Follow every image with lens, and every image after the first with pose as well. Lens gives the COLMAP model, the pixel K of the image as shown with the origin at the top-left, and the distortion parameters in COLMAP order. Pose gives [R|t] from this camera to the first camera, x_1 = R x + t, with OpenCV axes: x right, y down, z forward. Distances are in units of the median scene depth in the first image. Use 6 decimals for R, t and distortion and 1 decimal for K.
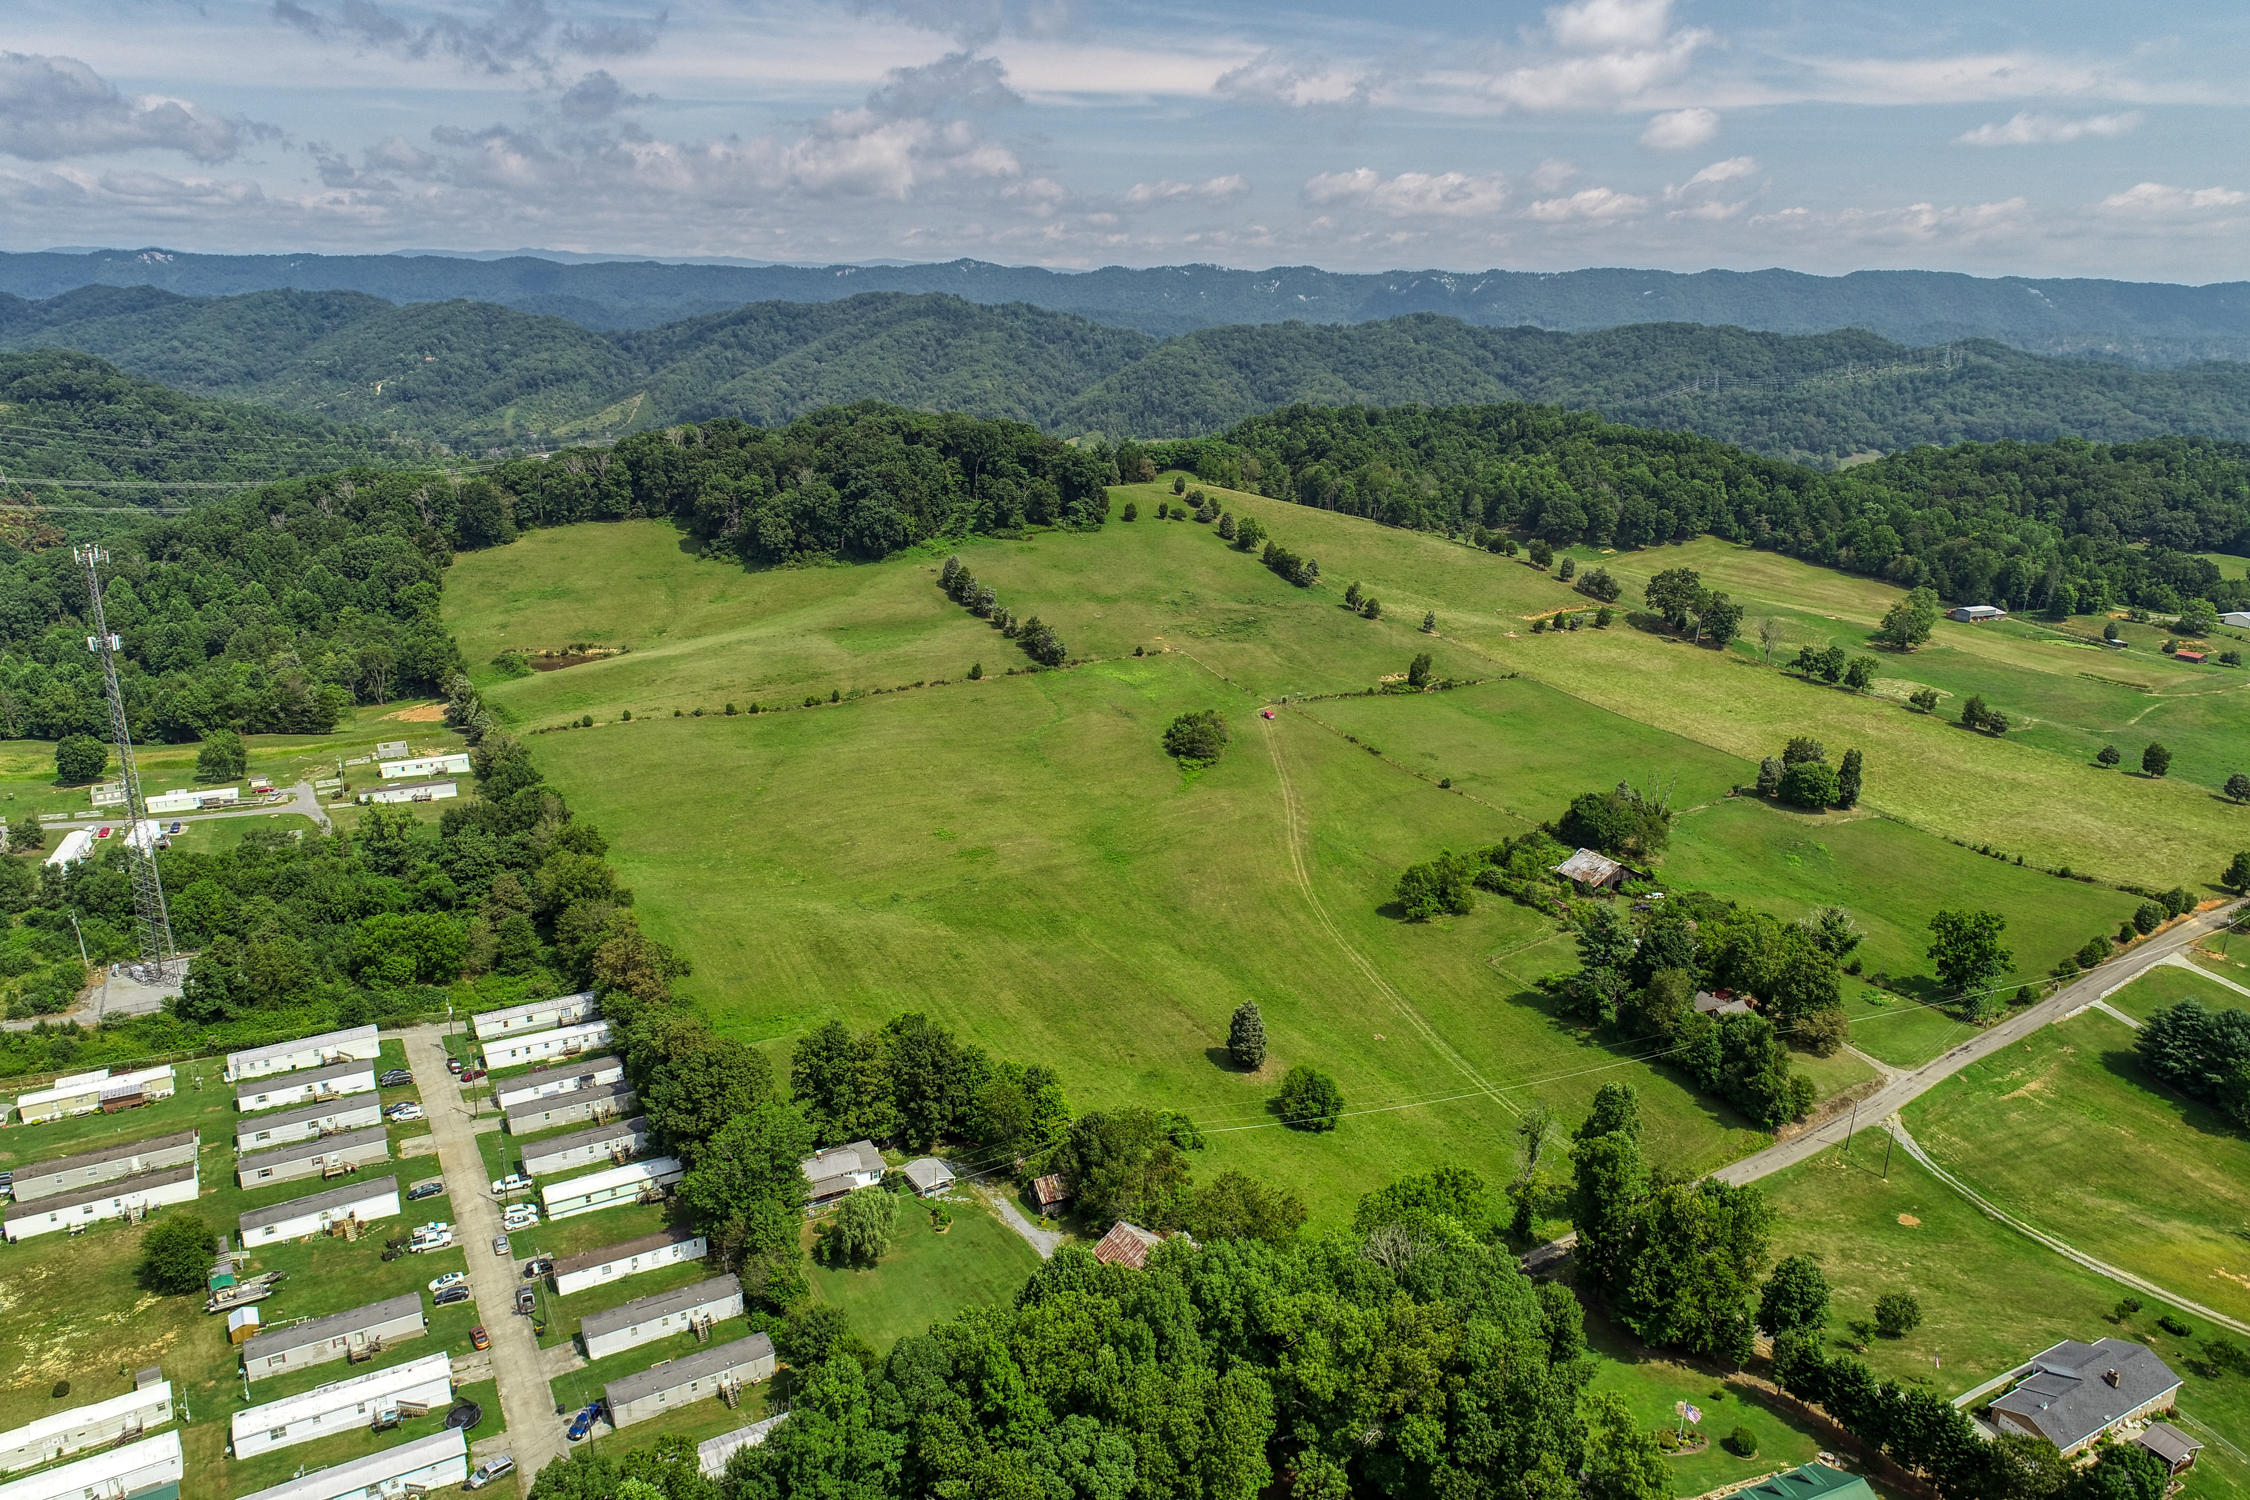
lens RADIAL K [[1505.8, 0, 1120.0], [0, 1505.8, 759.4], [0, 0, 1]] dist [0.000886, 0.002231]
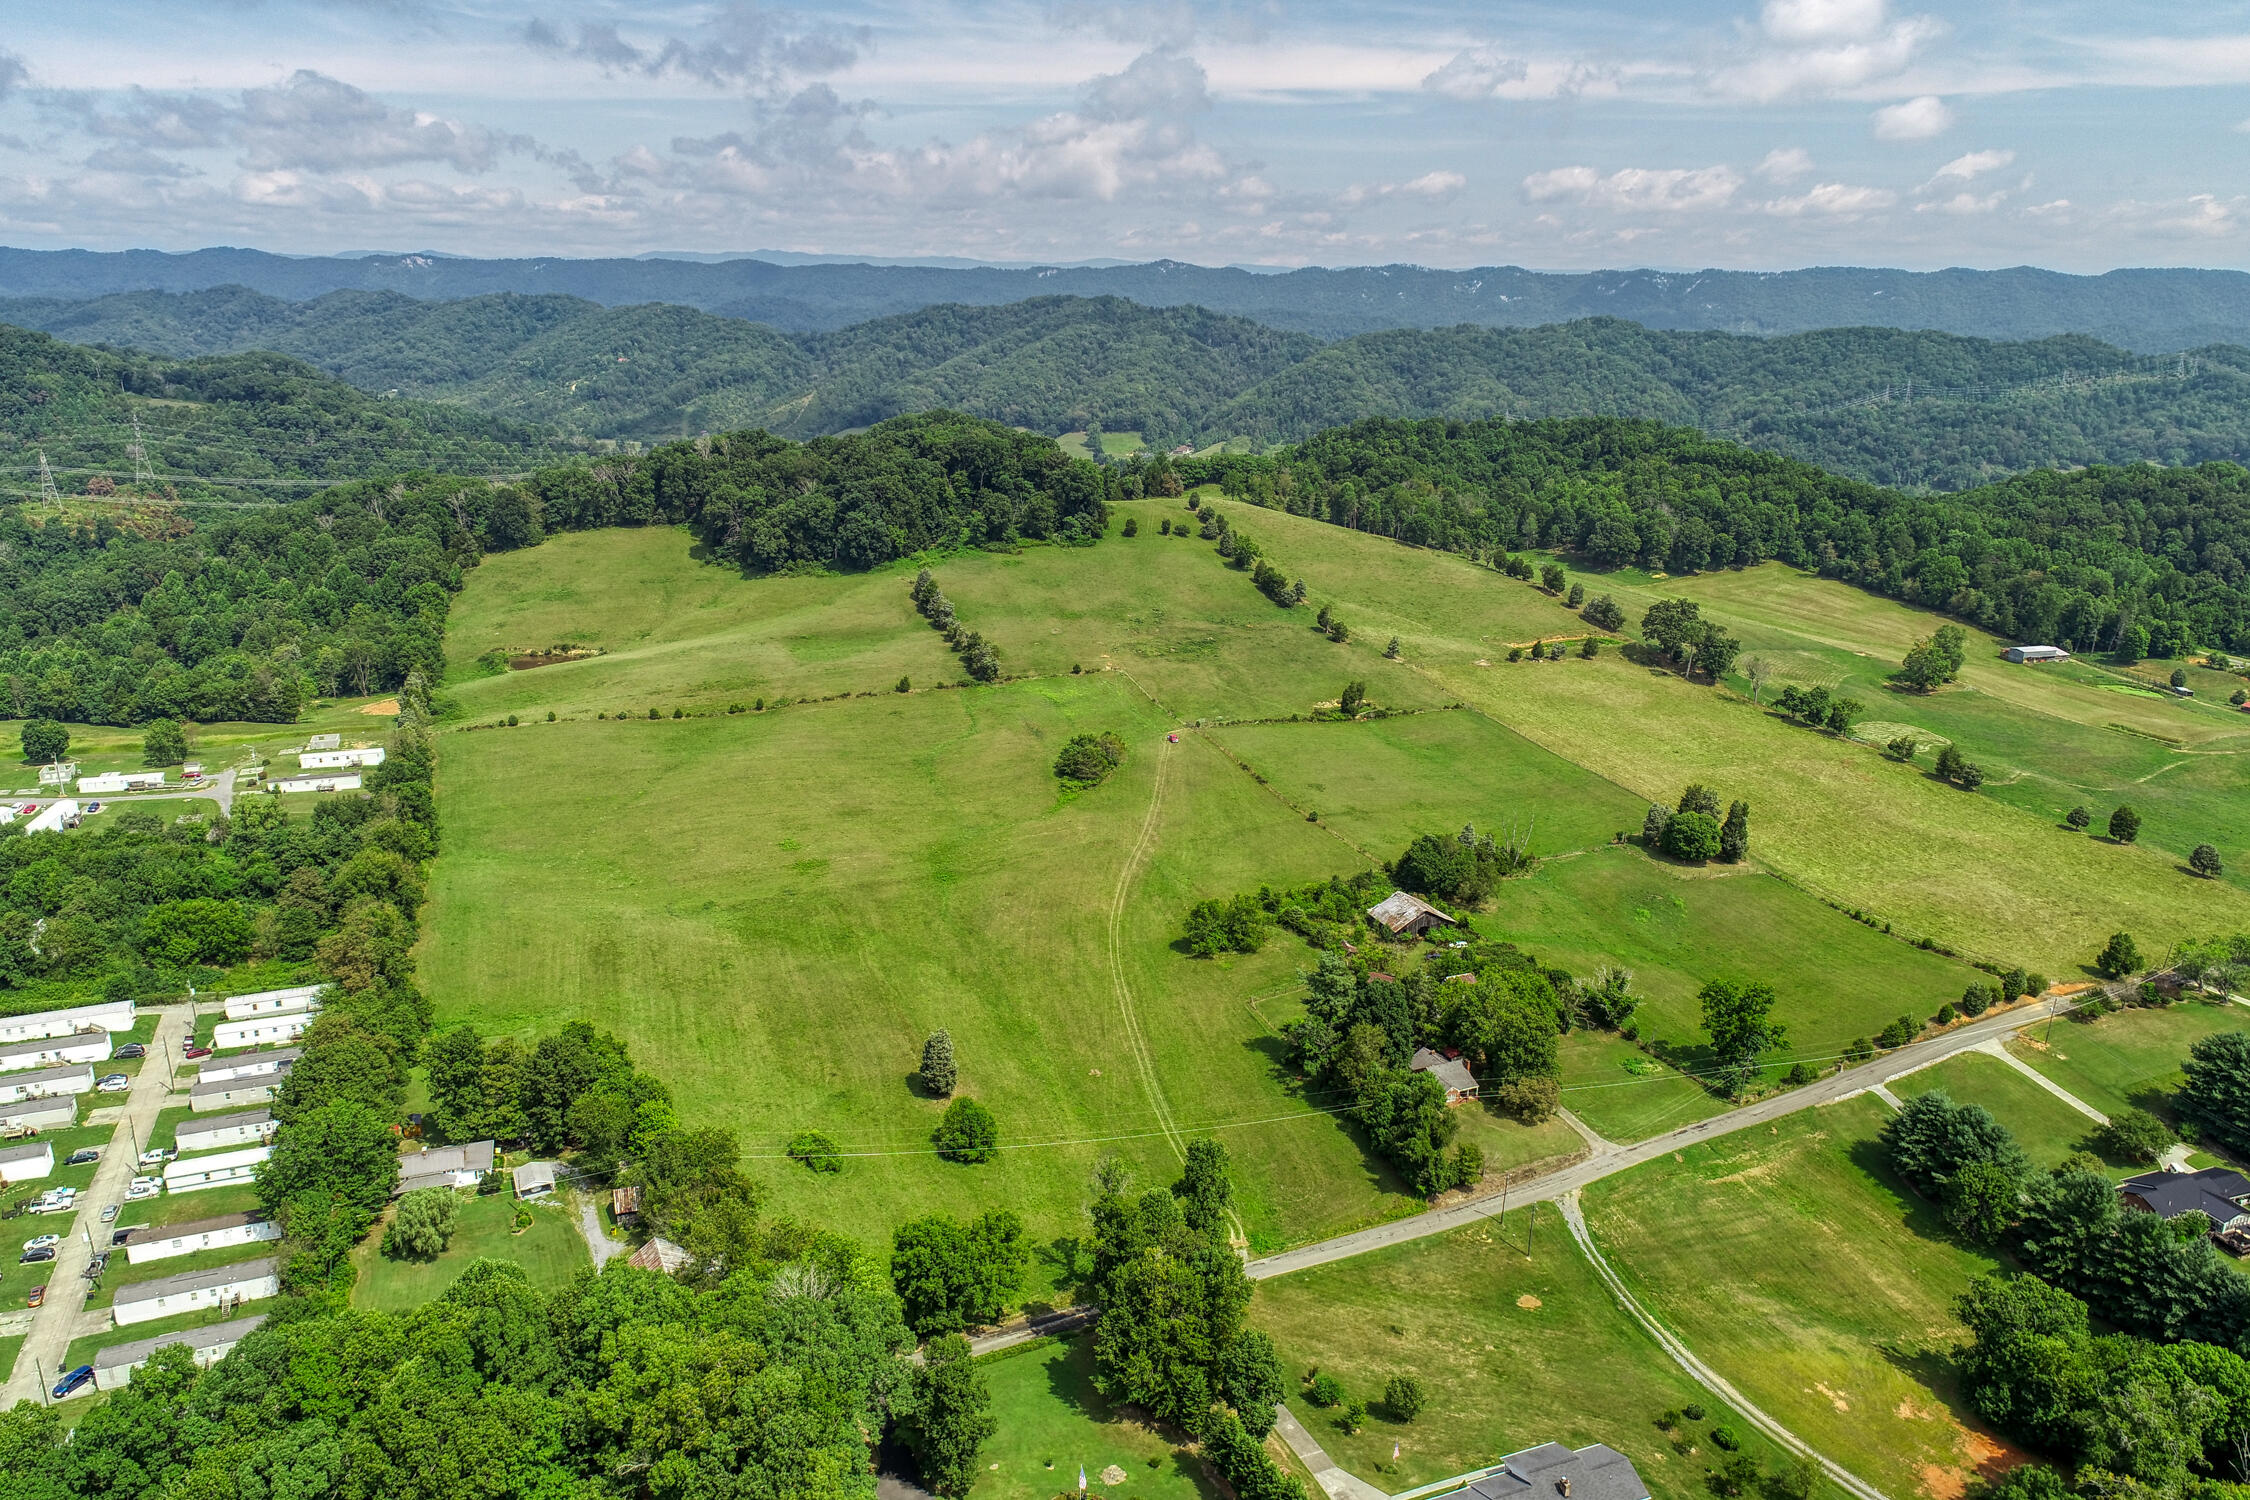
lens RADIAL K [[1505.8, 0, 1120.9], [0, 1505.8, 750.1], [0, 0, 1]] dist [0.000886, 0.002231]
pose [[0.990287, 0.039726, -0.133241, 0.153334], [-0.040361, 0.999183, -0.002066, -0.014322], [0.133050, 0.007424, 0.991081, 0.001993]]
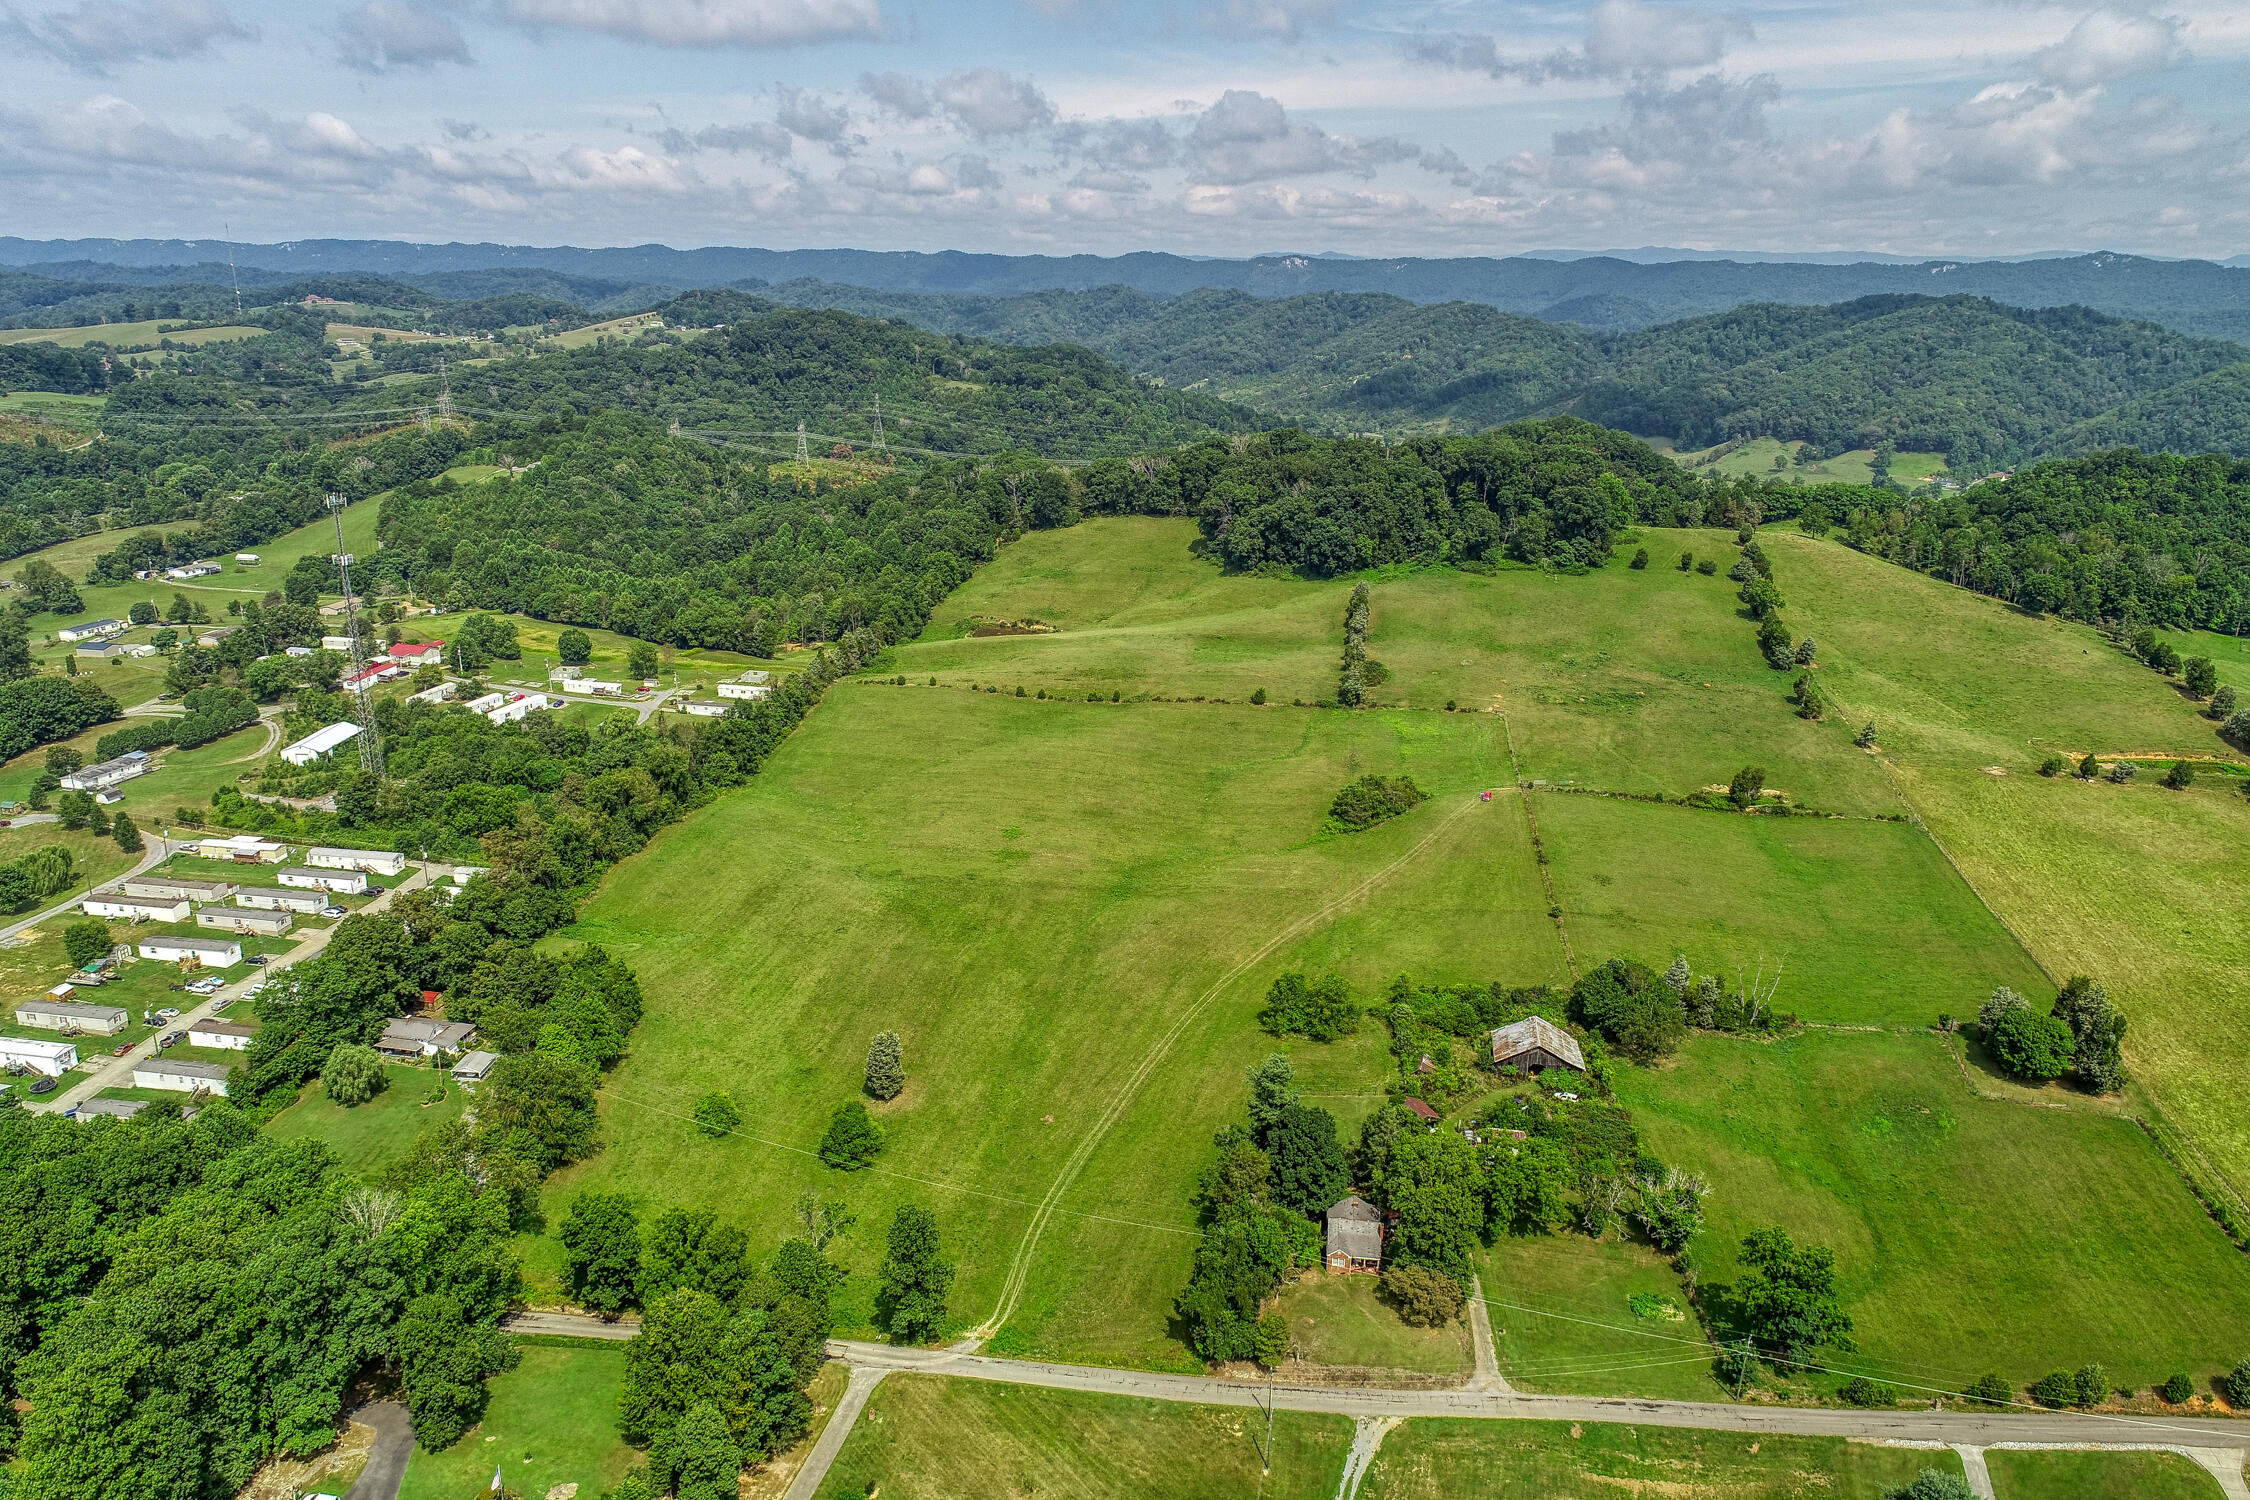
lens RADIAL K [[1505.8, 0, 1124.6], [0, 1505.8, 745.9], [0, 0, 1]] dist [0.000886, 0.002231]
pose [[0.773618, 0.183217, -0.606586, 0.363108], [-0.187106, 0.980651, 0.057574, -0.054346], [0.605397, 0.068956, 0.792931, 0.124640]]
